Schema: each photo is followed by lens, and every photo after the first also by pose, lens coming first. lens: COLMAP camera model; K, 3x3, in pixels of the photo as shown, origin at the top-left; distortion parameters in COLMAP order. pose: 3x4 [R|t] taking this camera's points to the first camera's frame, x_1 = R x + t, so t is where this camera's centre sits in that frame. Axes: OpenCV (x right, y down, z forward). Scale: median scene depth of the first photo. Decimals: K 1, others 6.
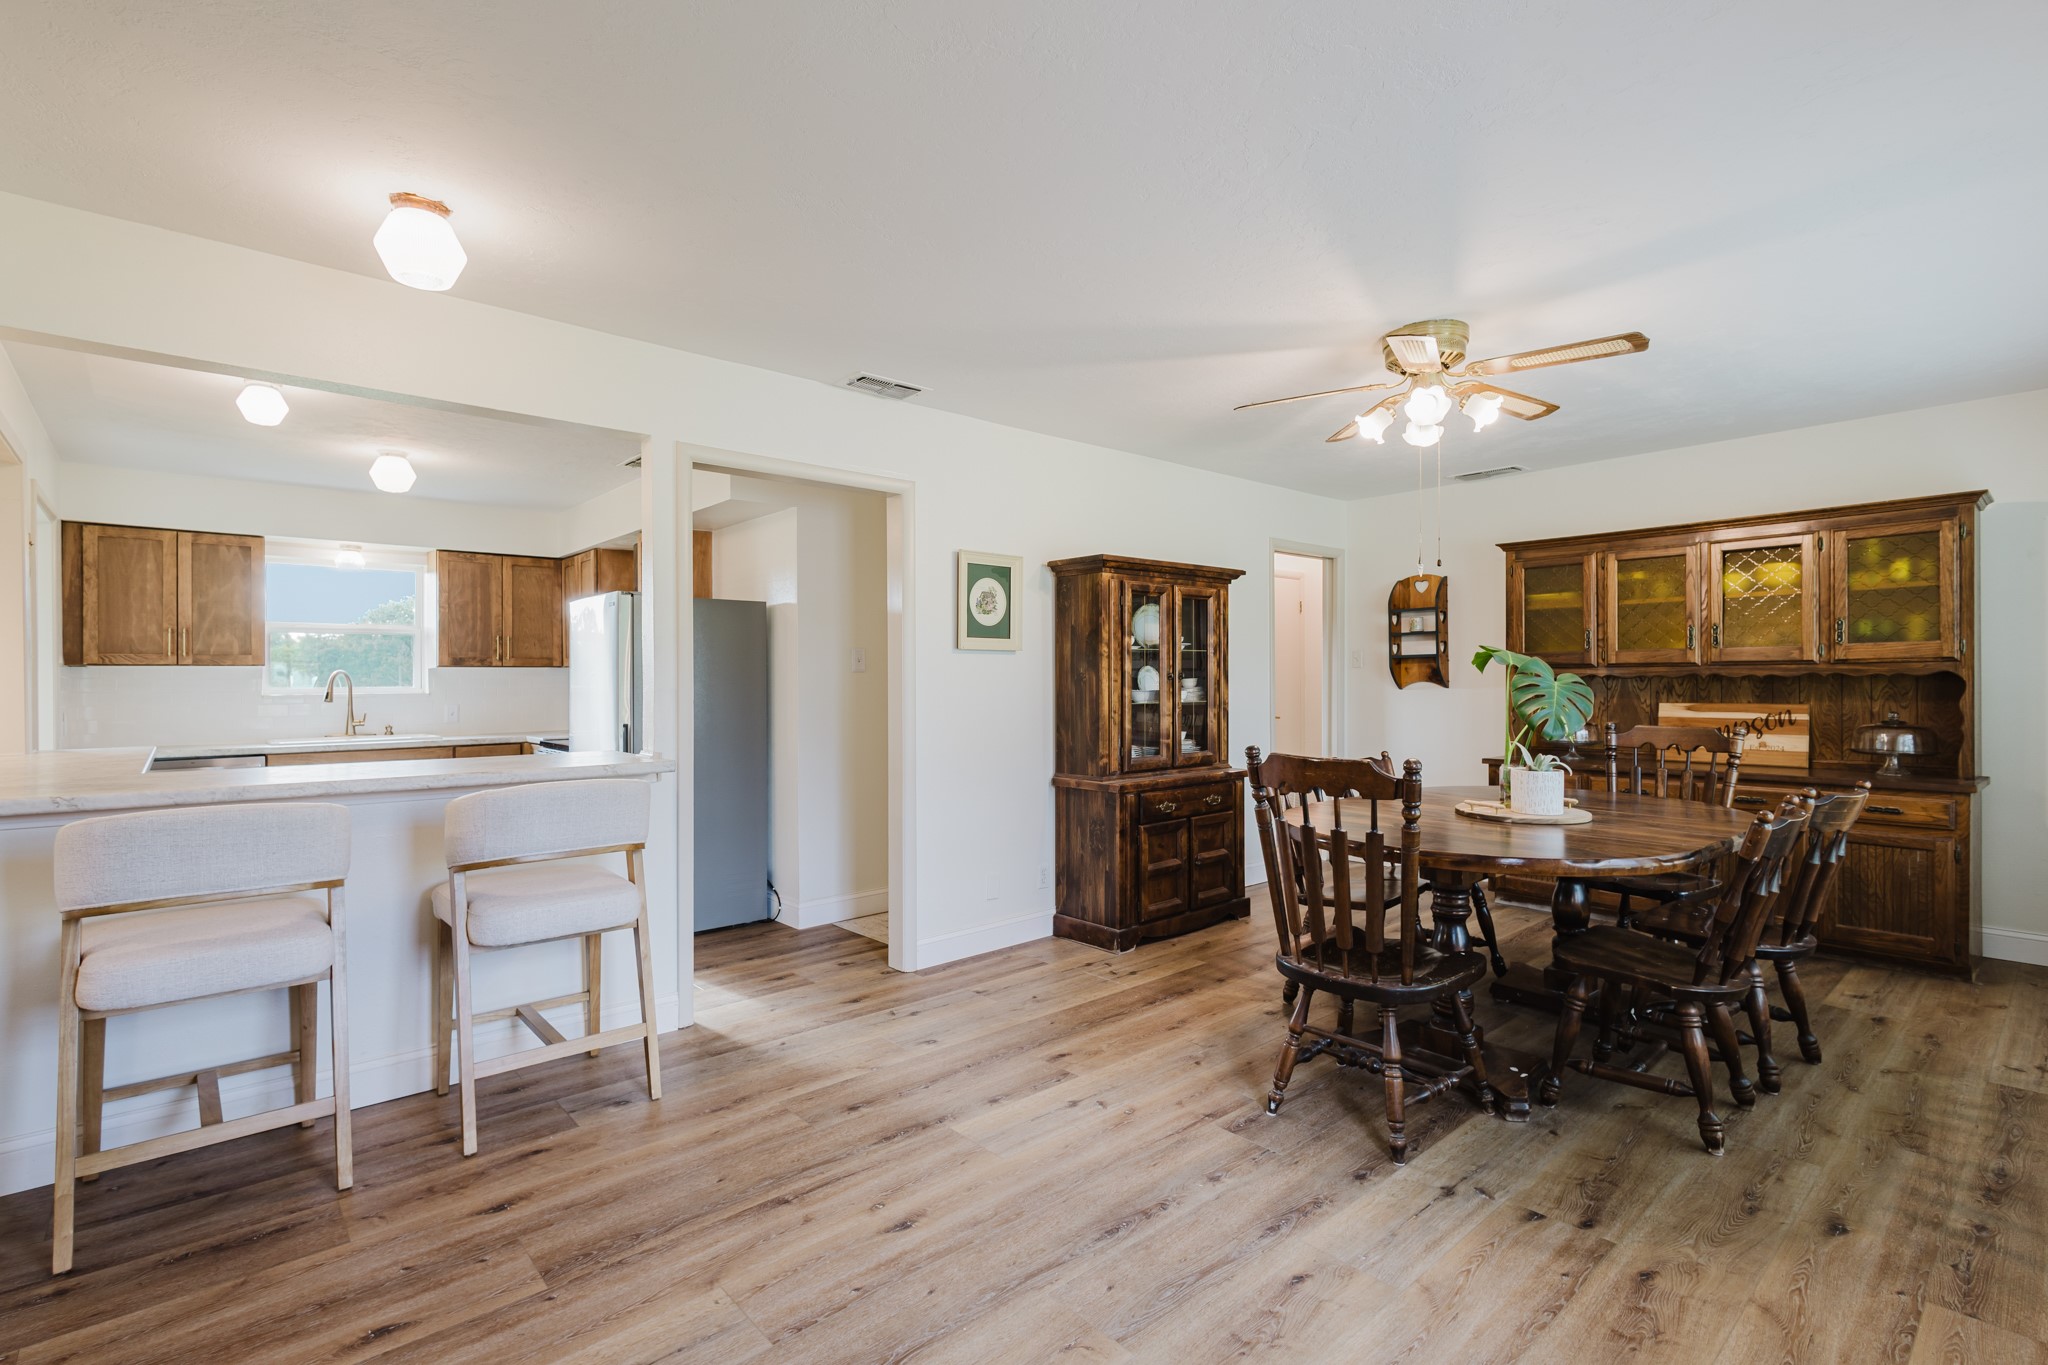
lens RADIAL K [[945.7, 0, 1023.2], [0, 945.7, 682.4], [0, 0, 1]] dist [0.011091, -0.002117]
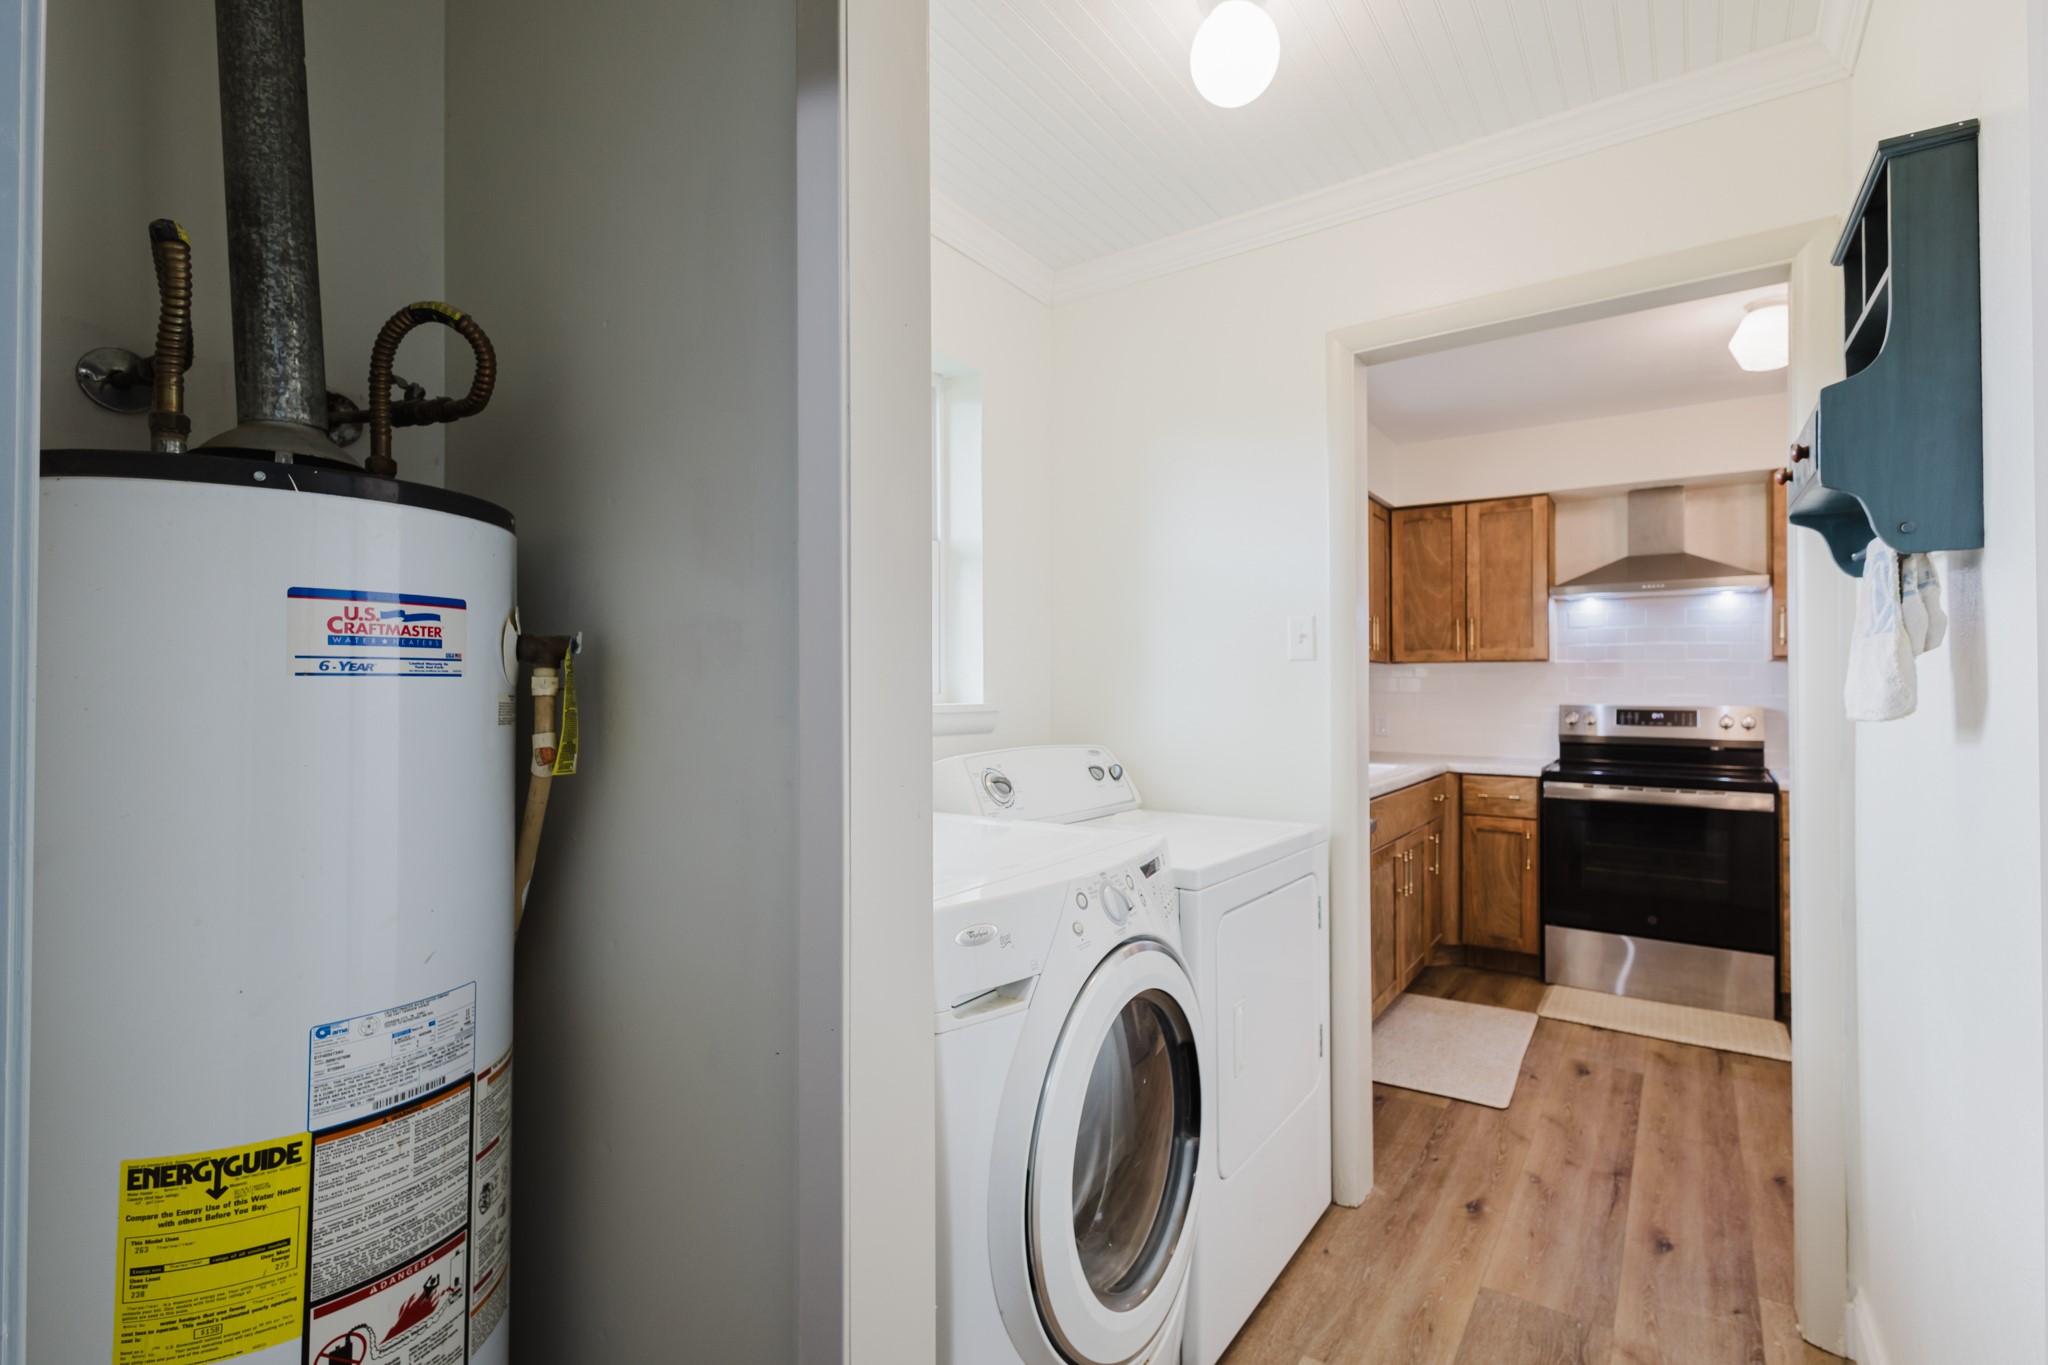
lens RADIAL K [[945.7, 0, 1011.2], [0, 945.7, 664.7], [0, 0, 1]] dist [0.011091, -0.002117]
pose [[0.973150, 0.016706, 0.229564, -1.334362], [-0.012569, 0.999731, -0.019471, 0.003140], [-0.229828, 0.016063, 0.973099, 0.552573]]
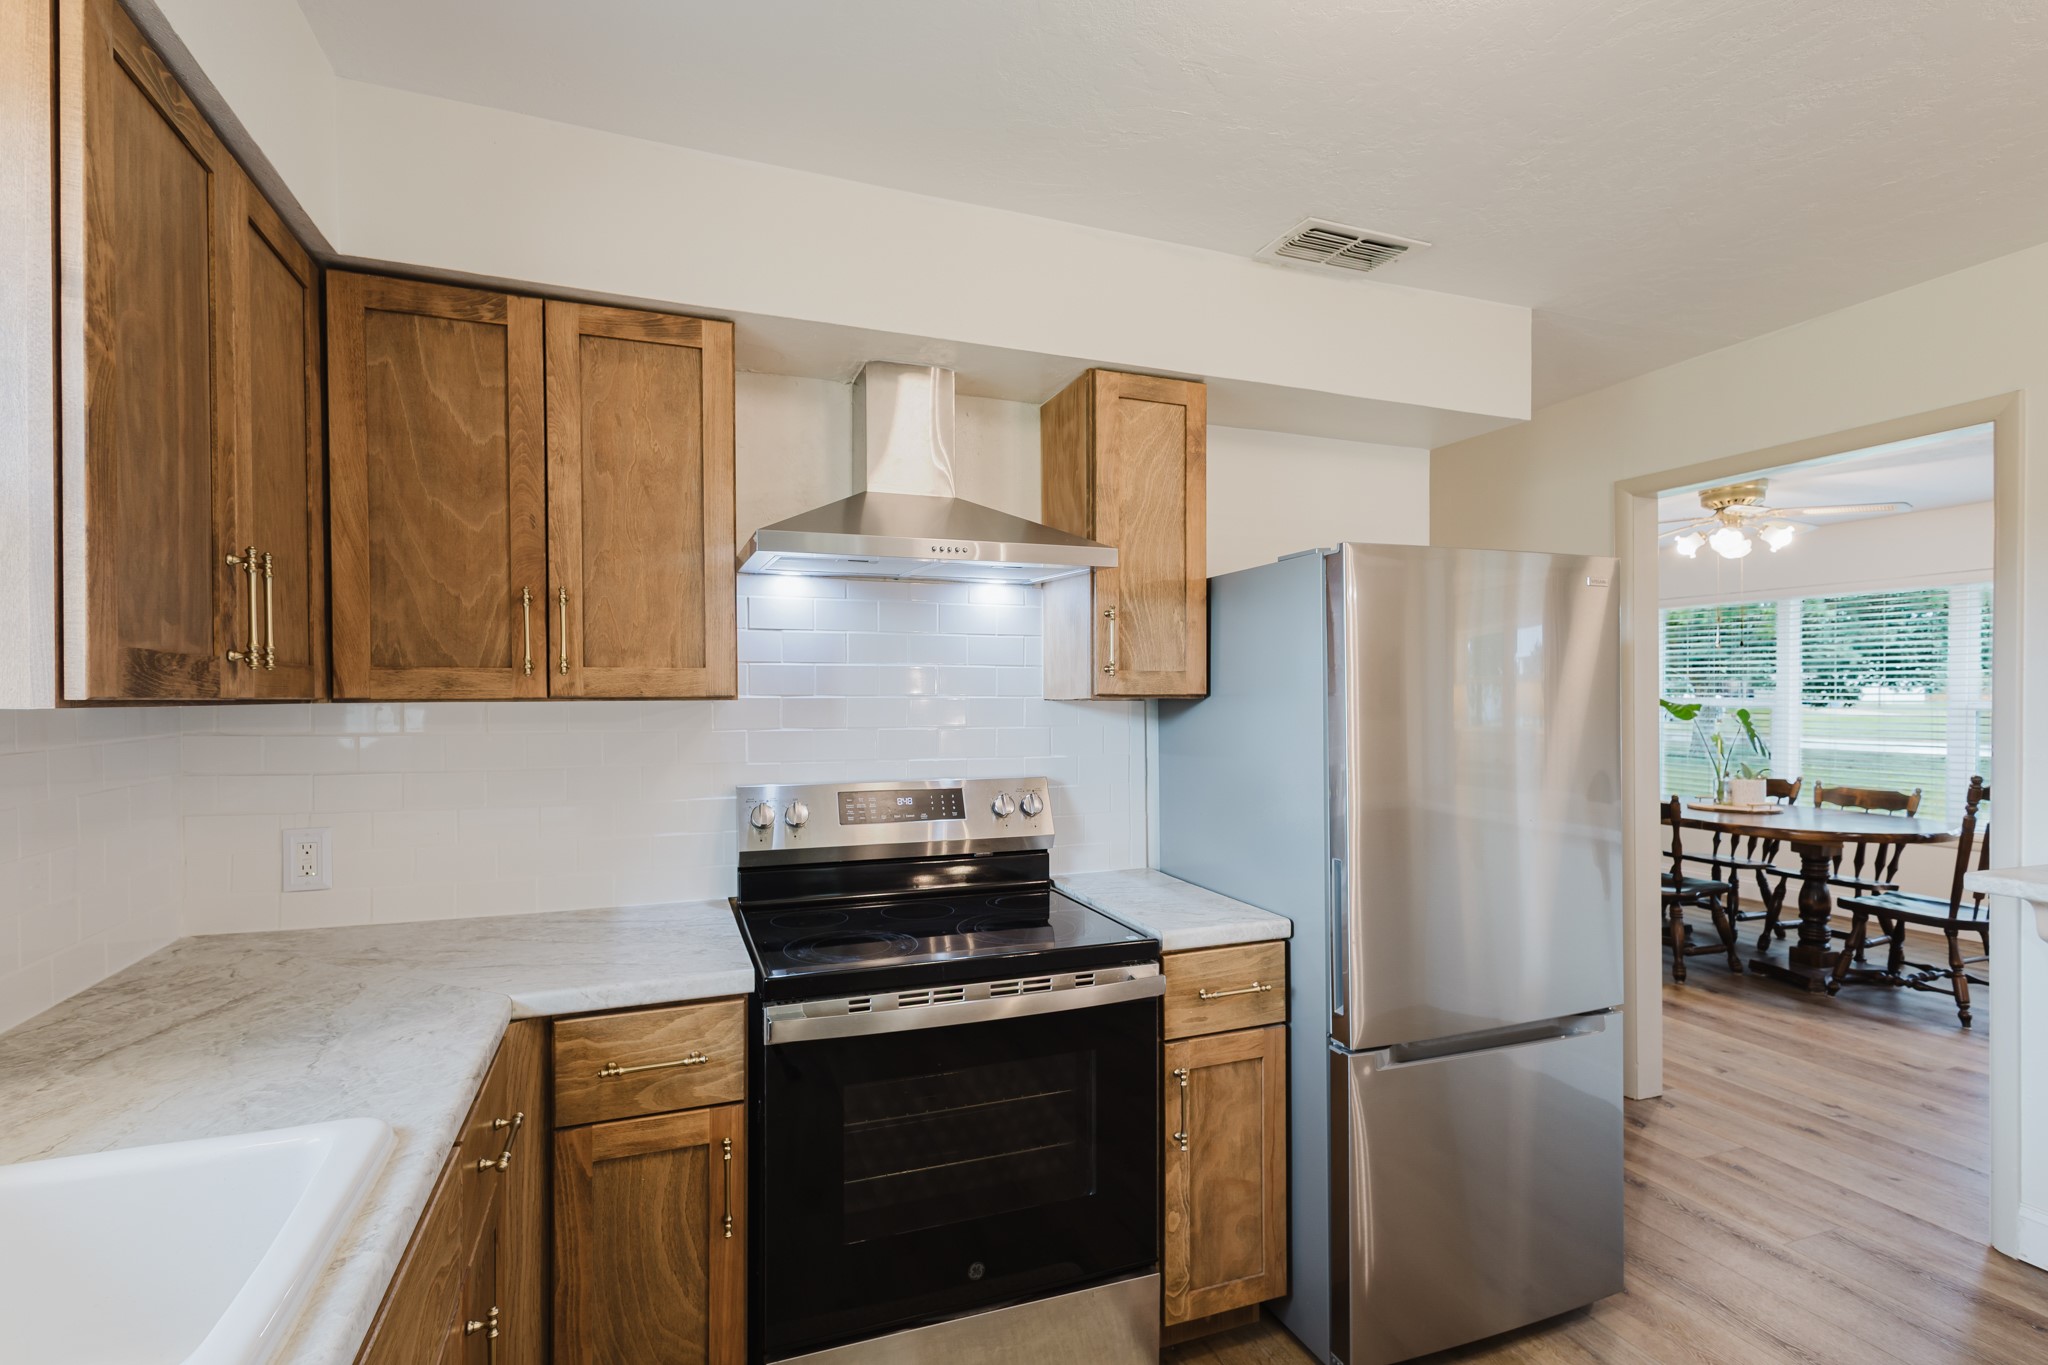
lens RADIAL K [[945.7, 0, 1034.7], [0, 945.7, 717.6], [0, 0, 1]] dist [0.011091, -0.002117]
pose [[0.341831, -0.007129, 0.939734, -0.946225], [-0.002789, 0.999959, 0.008600, -0.021763], [-0.939757, -0.005561, 0.341798, 1.081105]]
